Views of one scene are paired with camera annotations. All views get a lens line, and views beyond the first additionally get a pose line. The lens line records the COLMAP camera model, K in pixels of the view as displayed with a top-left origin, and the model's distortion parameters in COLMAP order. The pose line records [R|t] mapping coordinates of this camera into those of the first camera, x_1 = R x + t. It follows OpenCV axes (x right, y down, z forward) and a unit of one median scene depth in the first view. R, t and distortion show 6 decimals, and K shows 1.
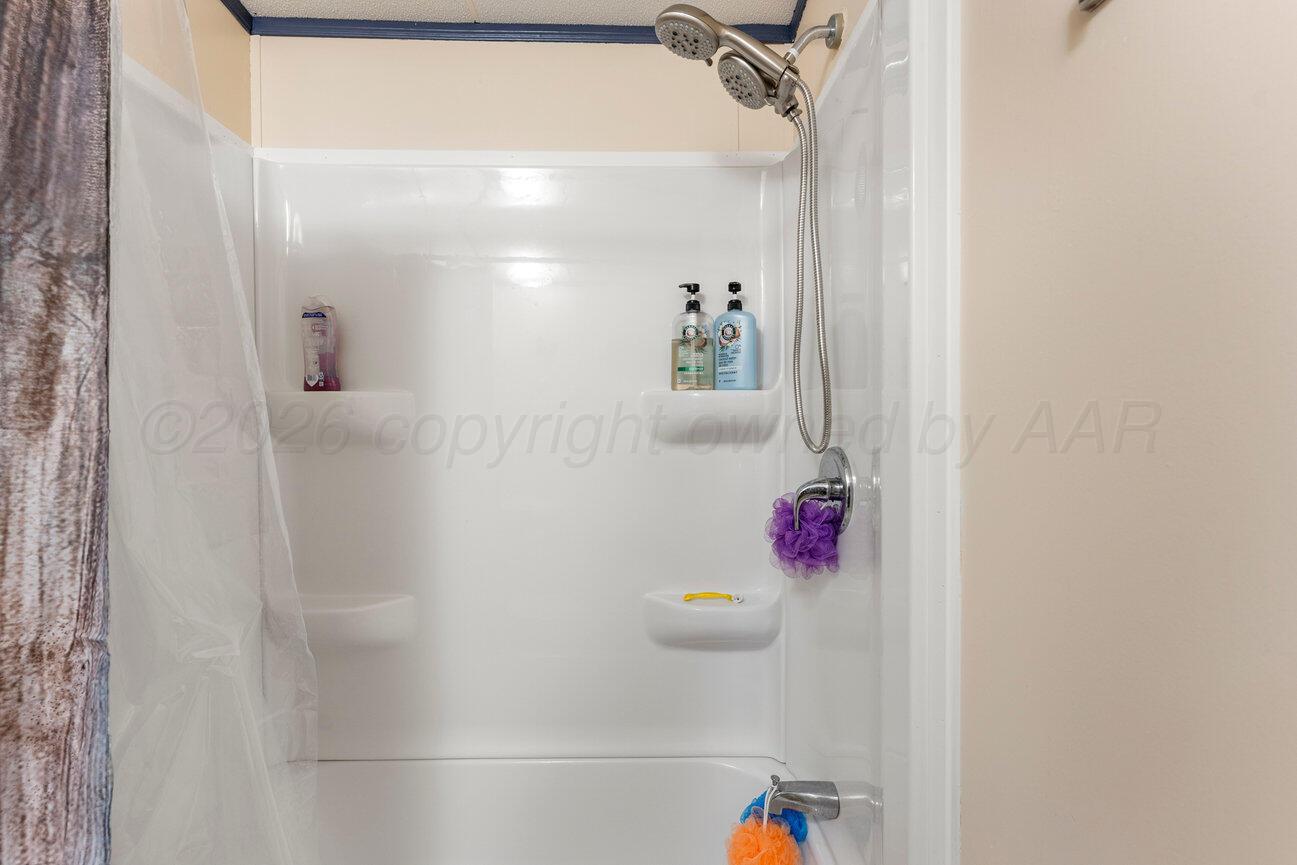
lens RADIAL K [[524.1, 0, 647.7], [0, 524.1, 434.5], [0, 0, 1]] dist [-0.007211, 0.000437]
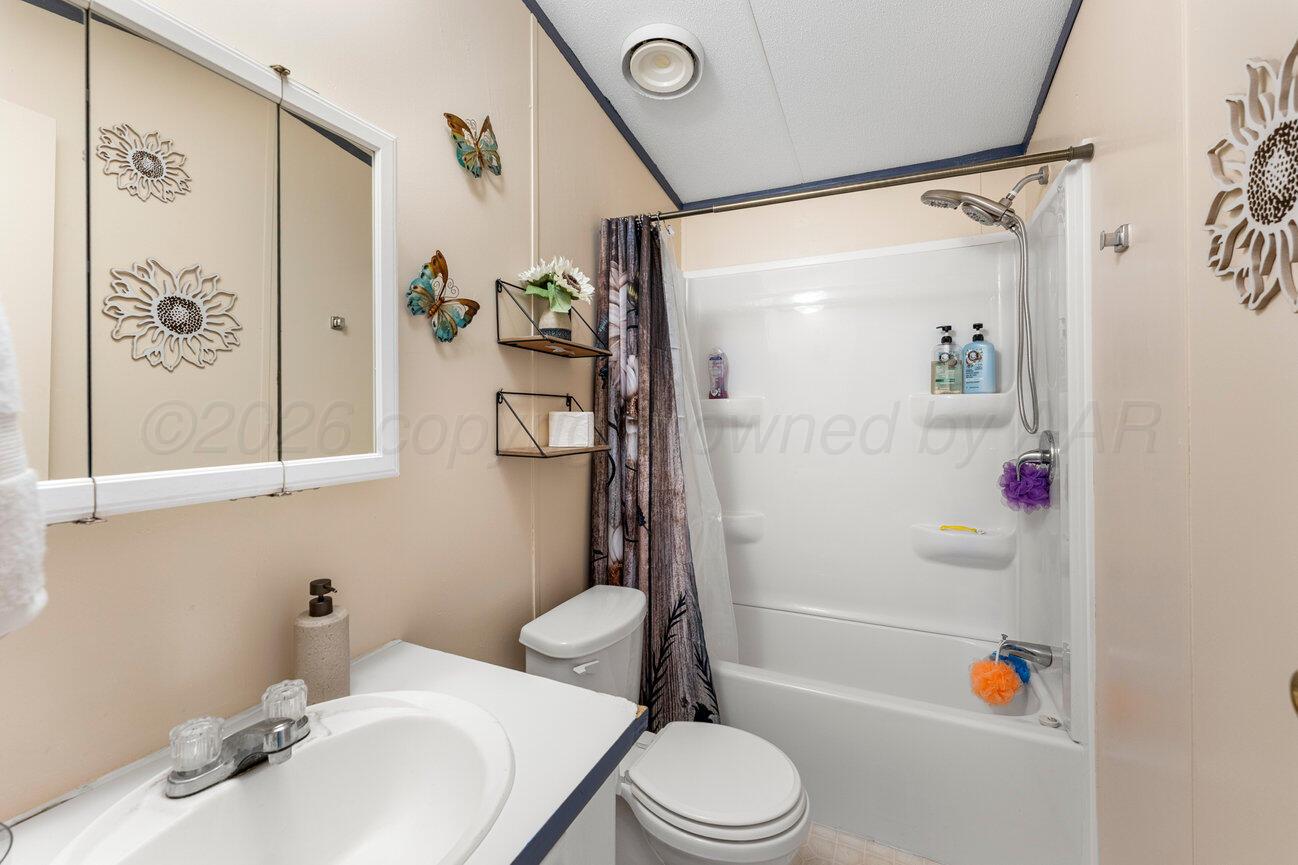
lens RADIAL K [[524.6, 0, 649.1], [0, 524.6, 414.6], [0, 0, 1]] dist [-0.007211, 0.000437]
pose [[0.901191, -0.003482, -0.433407, -0.037638], [-0.000389, 0.999961, -0.008842, -0.009405], [0.433421, 0.008137, 0.901155, -0.789910]]
